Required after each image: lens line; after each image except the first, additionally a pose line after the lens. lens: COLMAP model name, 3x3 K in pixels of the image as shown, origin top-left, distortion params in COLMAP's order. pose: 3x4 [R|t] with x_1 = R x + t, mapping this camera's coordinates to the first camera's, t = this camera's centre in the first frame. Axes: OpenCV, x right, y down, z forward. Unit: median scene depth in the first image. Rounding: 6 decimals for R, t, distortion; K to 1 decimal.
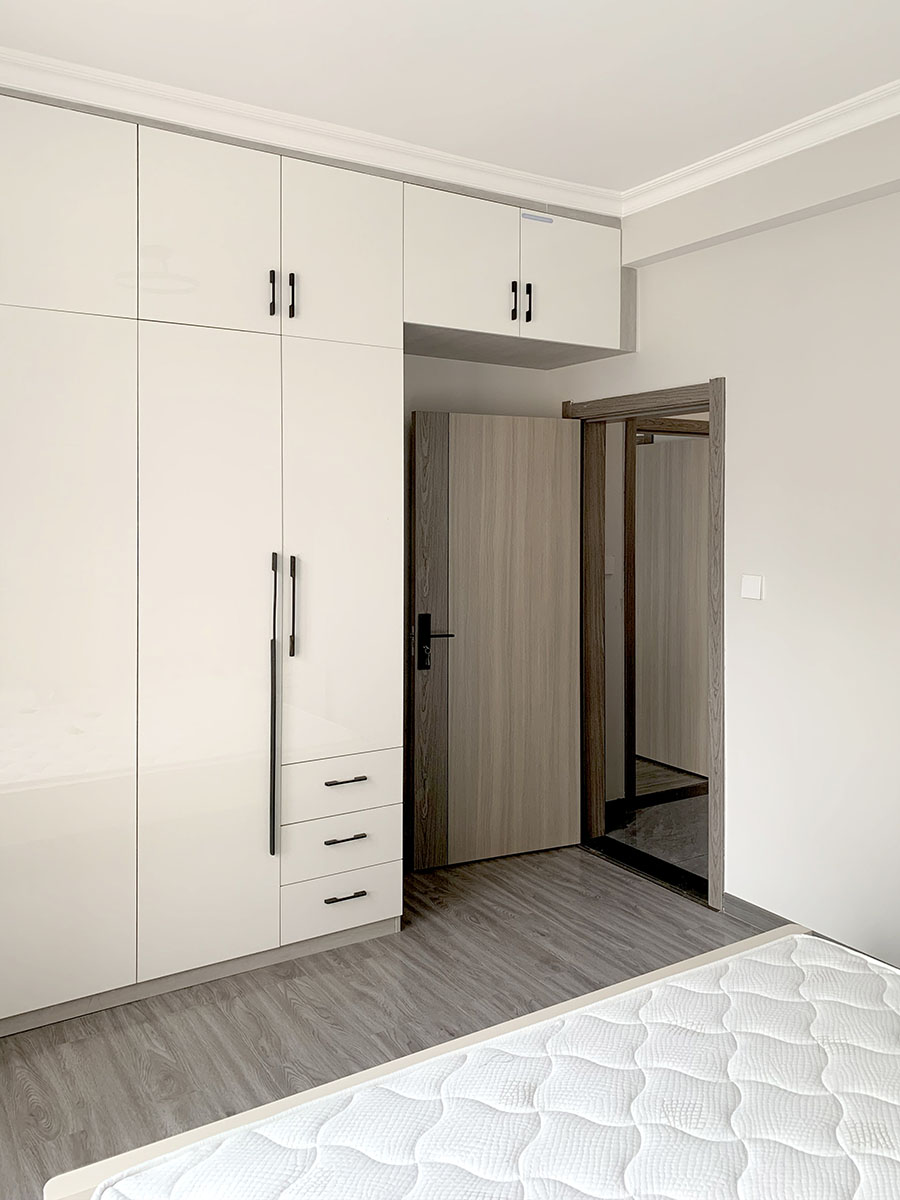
lens RADIAL K [[932.7, 0, 450.2], [0, 932.7, 595.9], [0, 0, 1]] dist [0.003885, -0.005392]
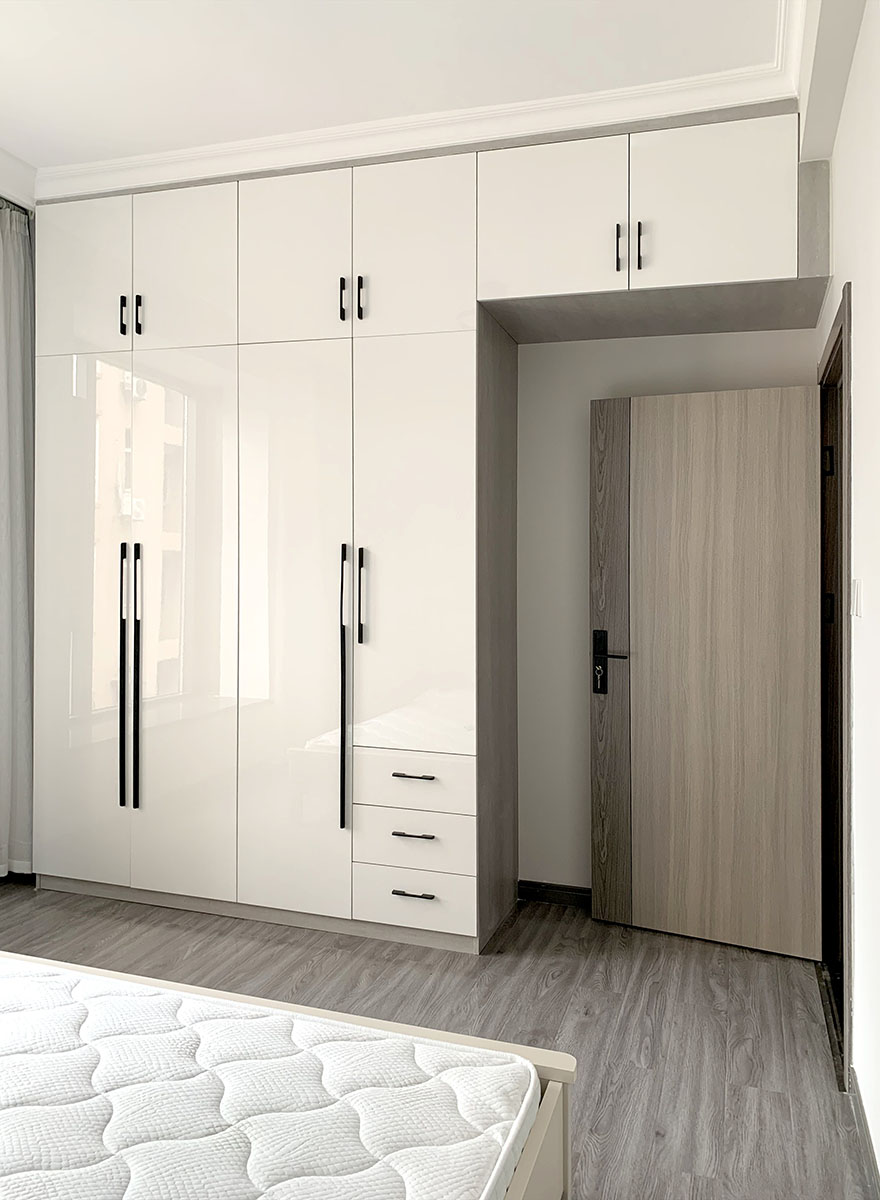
lens RADIAL K [[902.8, 0, 444.2], [0, 902.8, 651.9], [0, 0, 1]] dist [0.005362, -0.004189]
pose [[0.649539, 0.073986, -0.756720, 0.596413], [-0.089279, 0.995791, 0.020727, 0.040308], [0.755069, 0.054096, 0.653410, 0.366720]]
